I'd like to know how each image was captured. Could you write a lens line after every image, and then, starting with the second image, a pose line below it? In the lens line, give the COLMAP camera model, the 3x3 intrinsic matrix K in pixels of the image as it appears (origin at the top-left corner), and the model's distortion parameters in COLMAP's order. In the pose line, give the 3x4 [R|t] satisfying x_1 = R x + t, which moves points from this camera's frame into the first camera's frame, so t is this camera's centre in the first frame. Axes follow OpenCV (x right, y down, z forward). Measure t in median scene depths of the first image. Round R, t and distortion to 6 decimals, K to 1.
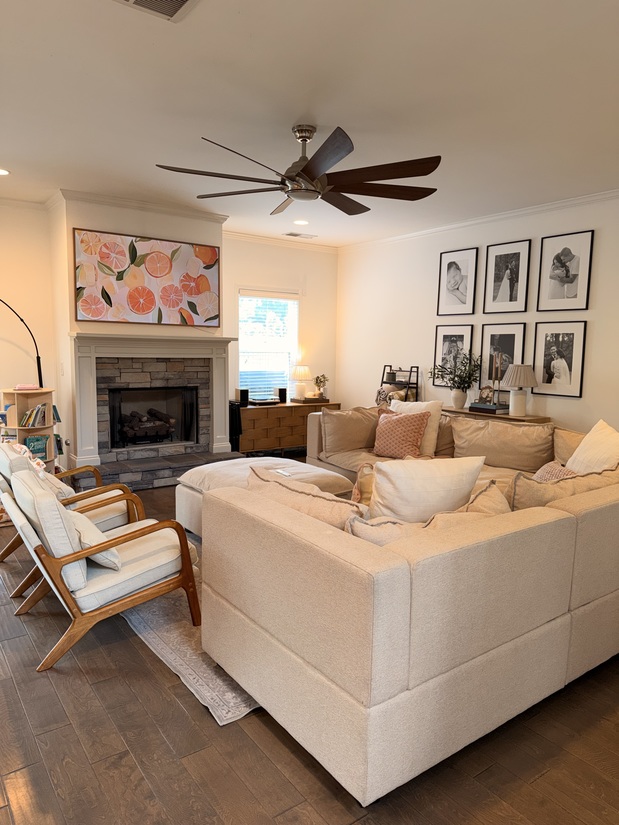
lens RADIAL K [[578.4, 0, 310.3], [0, 578.4, 416.2], [0, 0, 1]] dist [0.038893, -0.049212]
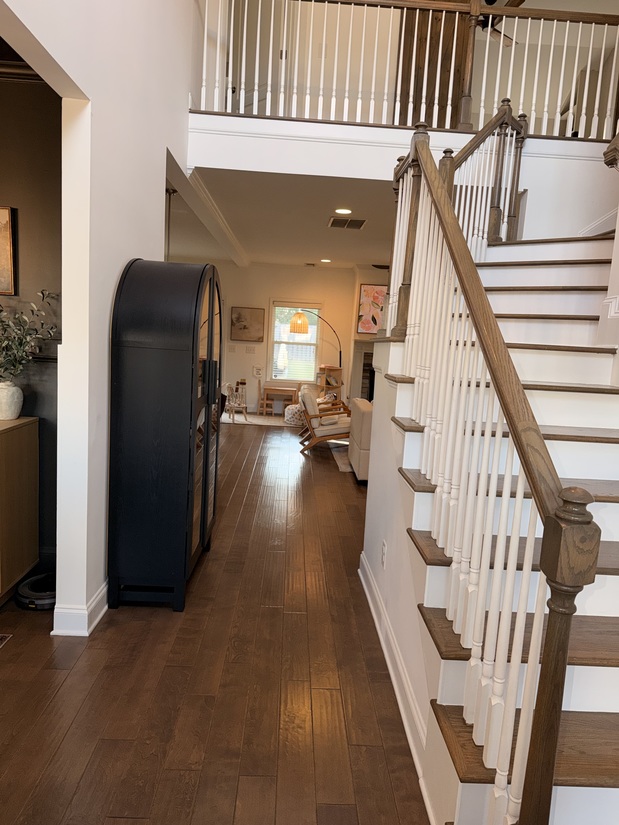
lens RADIAL K [[578.4, 0, 309.1], [0, 578.4, 417.0], [0, 0, 1]] dist [0.038893, -0.049212]
pose [[0.834645, 0.108035, -0.540089, 0.524298], [-0.115692, 0.993087, 0.019861, 0.091112], [0.538501, 0.045908, 0.841373, -0.668953]]
